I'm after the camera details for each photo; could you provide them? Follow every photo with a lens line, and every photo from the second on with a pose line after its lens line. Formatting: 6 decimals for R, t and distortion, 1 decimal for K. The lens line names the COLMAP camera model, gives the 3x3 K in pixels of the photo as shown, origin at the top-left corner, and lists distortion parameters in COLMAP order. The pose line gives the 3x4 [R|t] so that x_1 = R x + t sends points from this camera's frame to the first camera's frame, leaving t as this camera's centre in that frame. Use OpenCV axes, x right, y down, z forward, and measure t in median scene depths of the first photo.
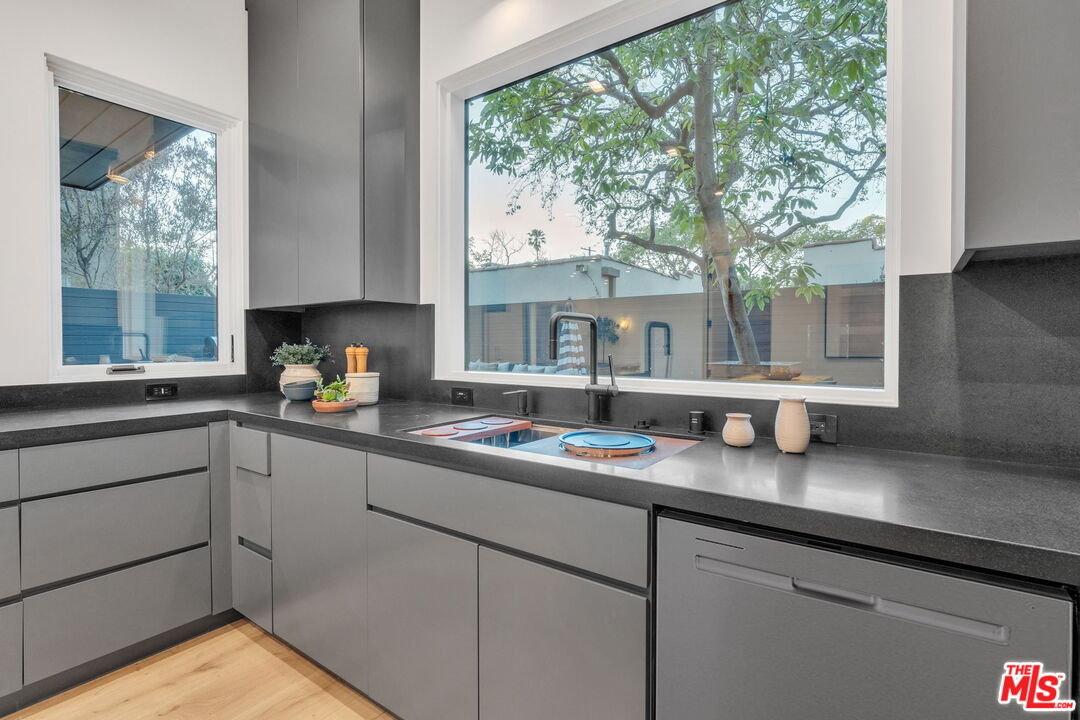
lens RADIAL K [[508.1, 0, 538.4], [0, 508.1, 339.9], [0, 0, 1]] dist [-0.001049, -0.000102]
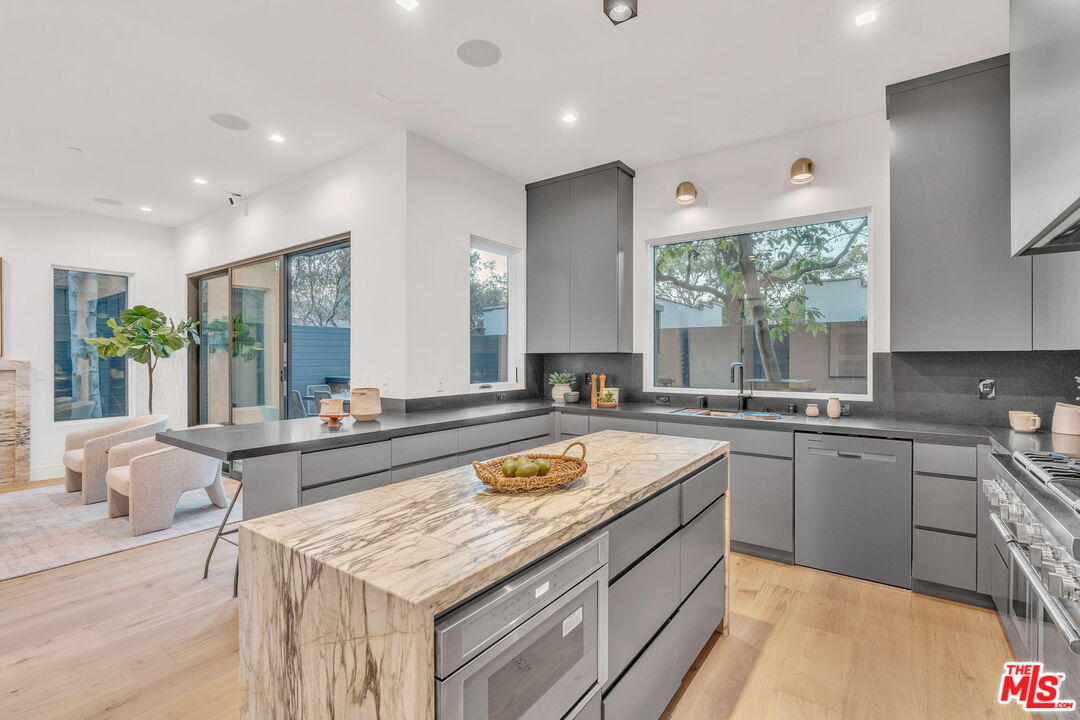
lens RADIAL K [[495.0, 0, 540.0], [0, 495.0, 360.0], [0, 0, 1]] dist [-0.018750, -0.000011]
pose [[0.999987, 0.000773, 0.005081, -0.604611], [-0.000832, 0.999932, 0.011659, -0.066165], [-0.005072, -0.011663, 0.999919, -0.898913]]
